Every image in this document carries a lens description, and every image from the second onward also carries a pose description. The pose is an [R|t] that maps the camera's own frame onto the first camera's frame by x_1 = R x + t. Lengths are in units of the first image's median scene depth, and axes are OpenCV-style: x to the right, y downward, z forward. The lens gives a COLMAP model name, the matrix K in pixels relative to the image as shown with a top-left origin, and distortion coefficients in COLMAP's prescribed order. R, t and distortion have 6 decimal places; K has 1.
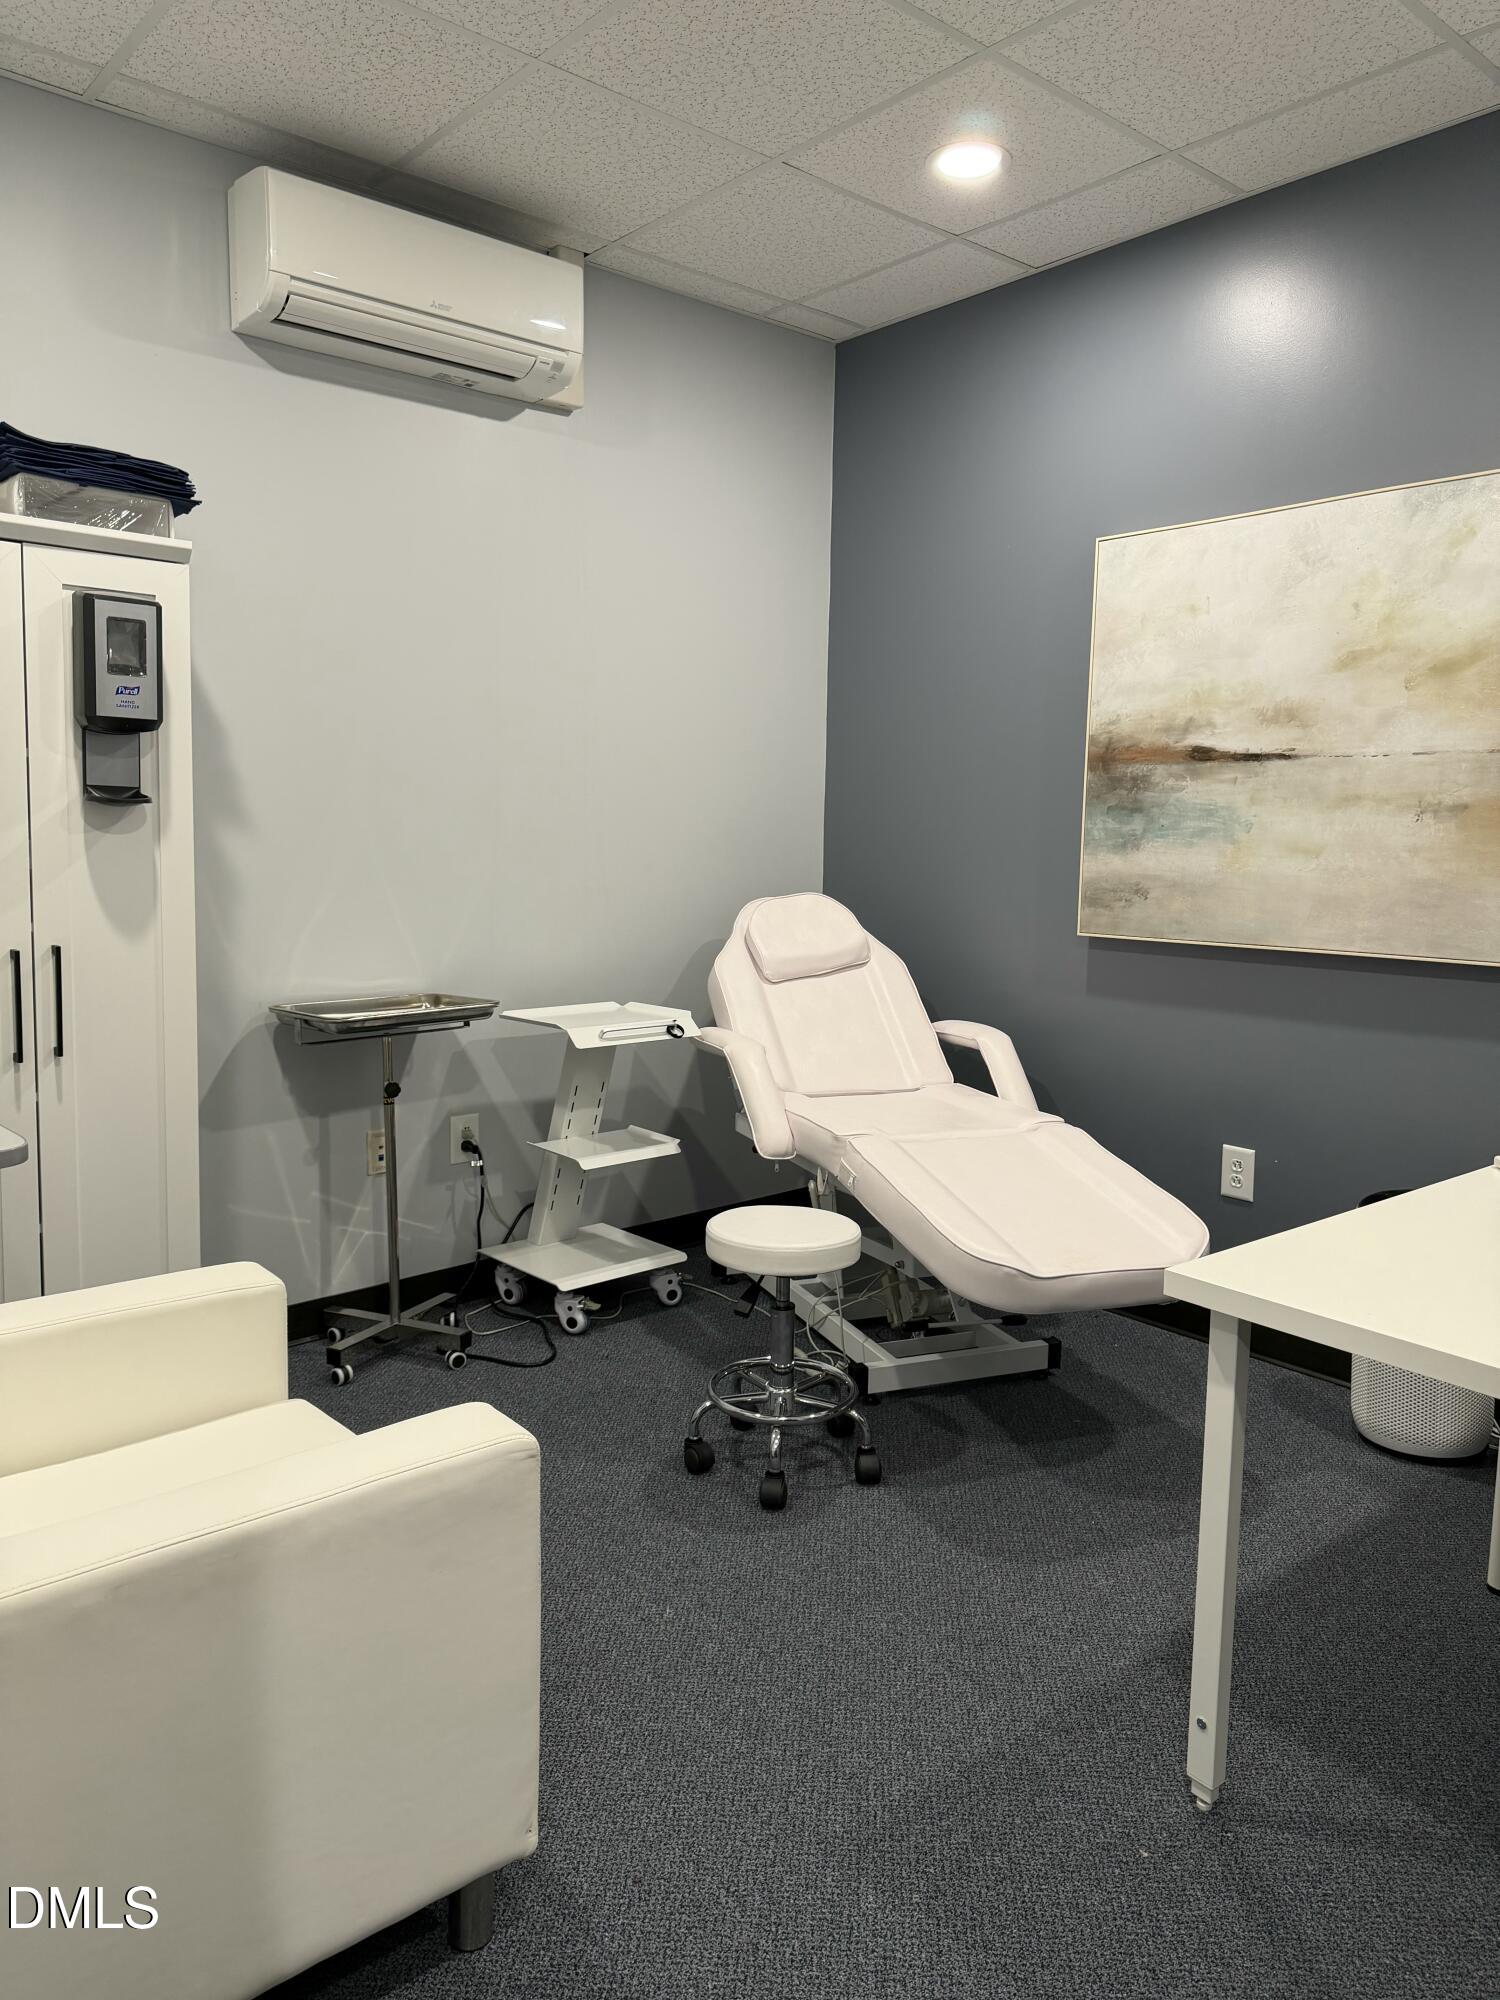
lens RADIAL K [[1413.6, 0, 753.5], [0, 1413.6, 993.1], [0, 0, 1]] dist [0.045961, -0.047472]
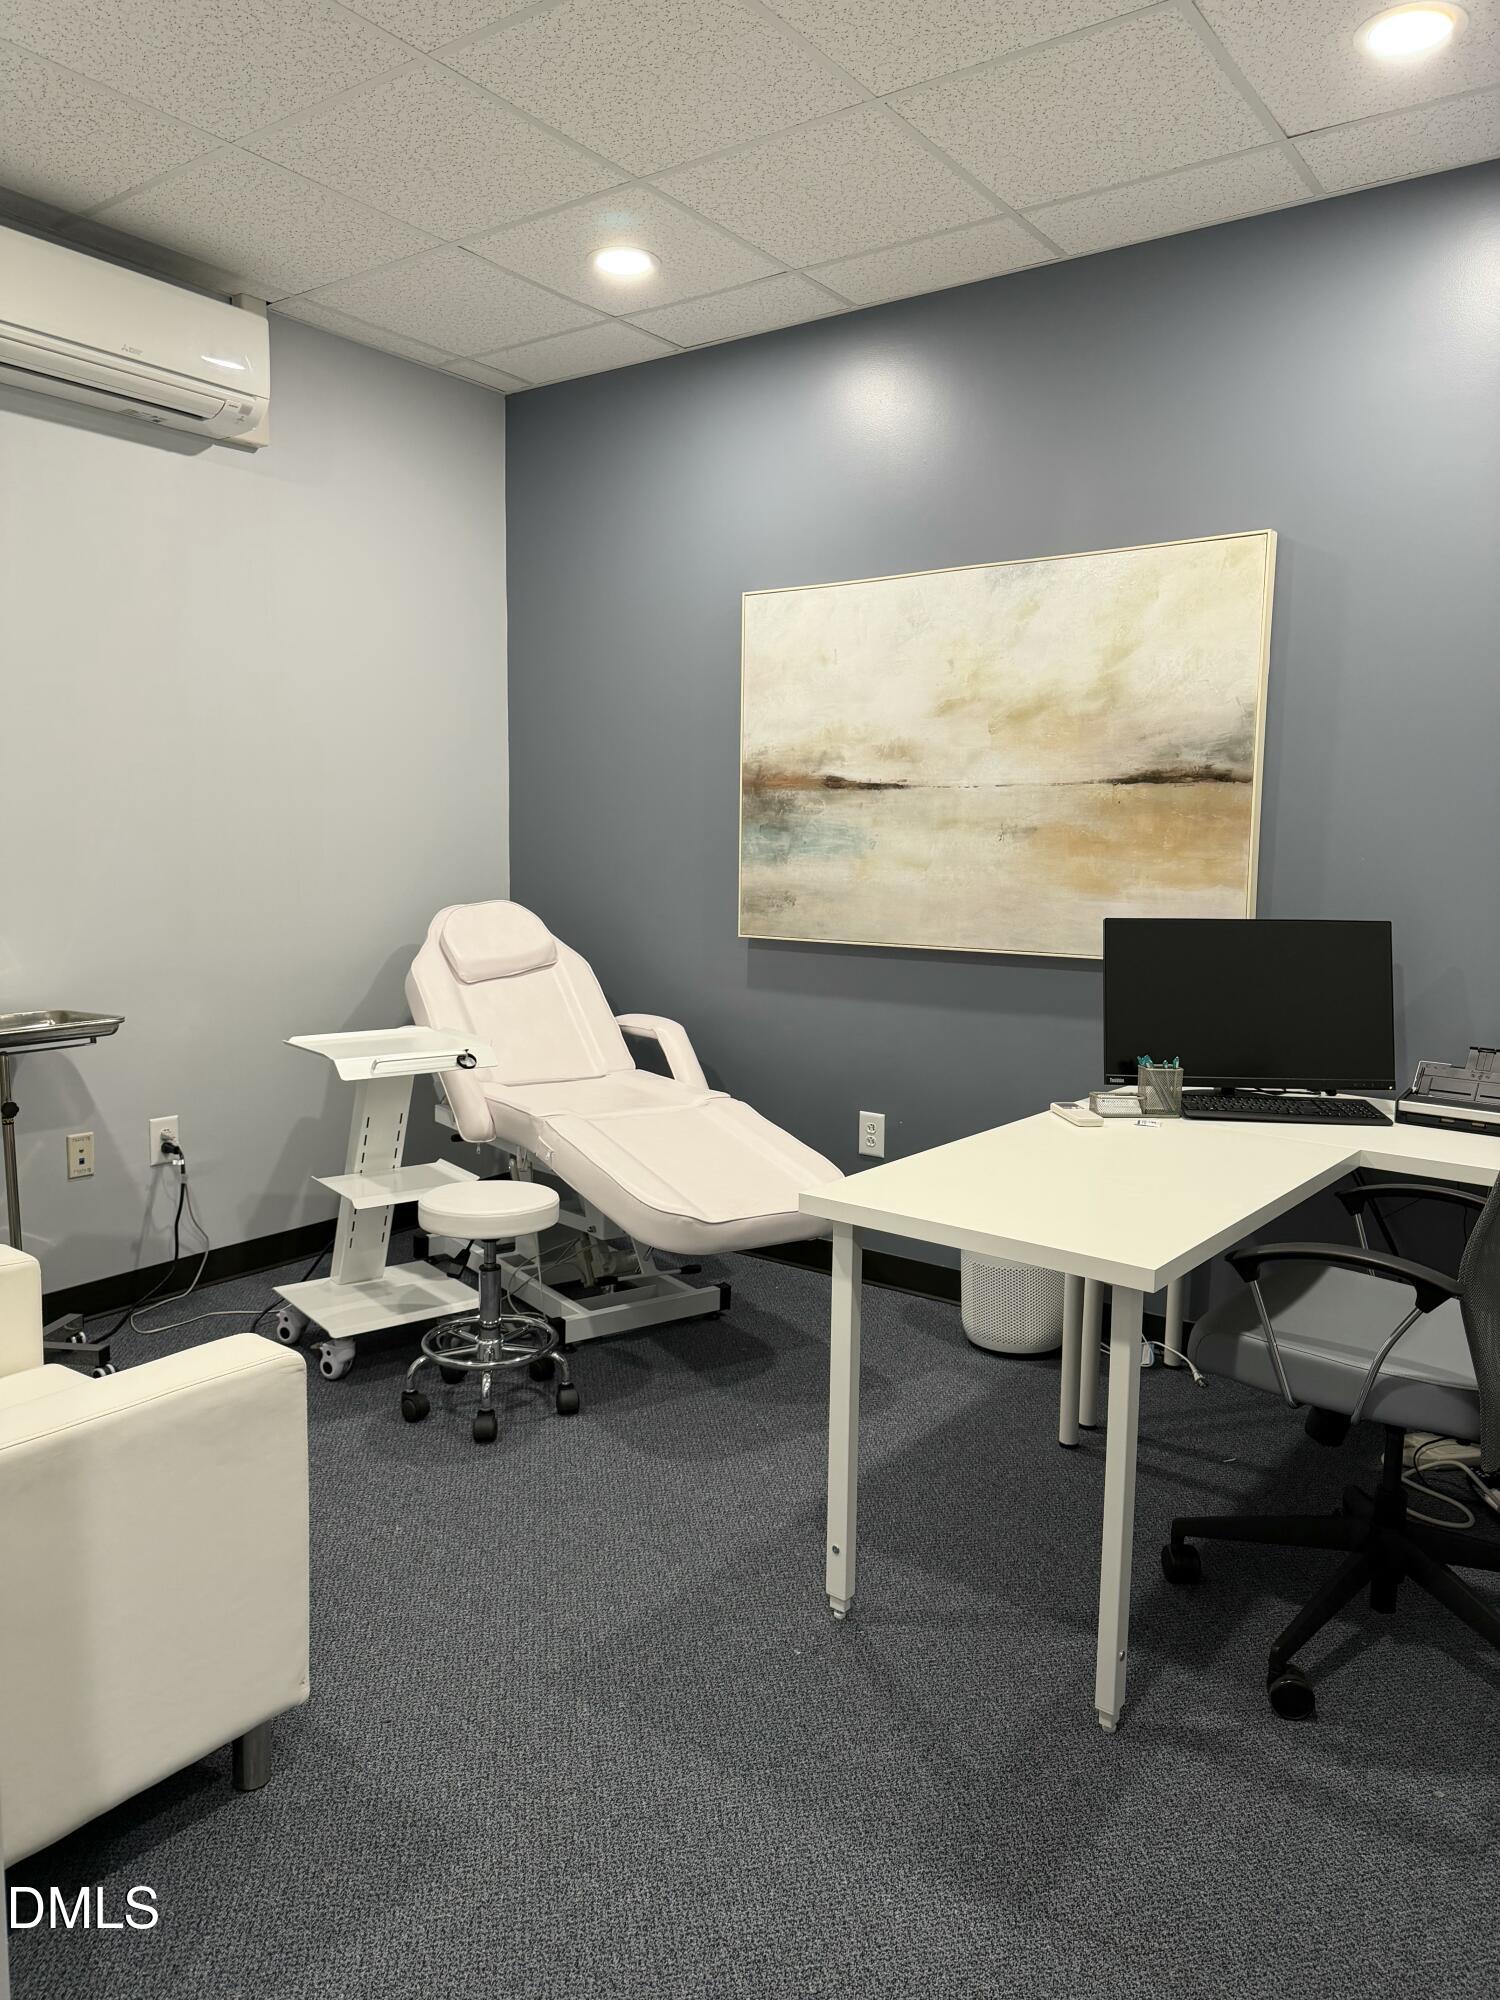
lens RADIAL K [[1413.6, 0, 748.7], [0, 1413.6, 999.1], [0, 0, 1]] dist [0.045961, -0.047472]
pose [[0.974041, -0.024573, 0.225034, -0.025029], [0.024489, 0.999695, 0.003167, 0.007546], [-0.225043, 0.002426, 0.974346, -0.140353]]
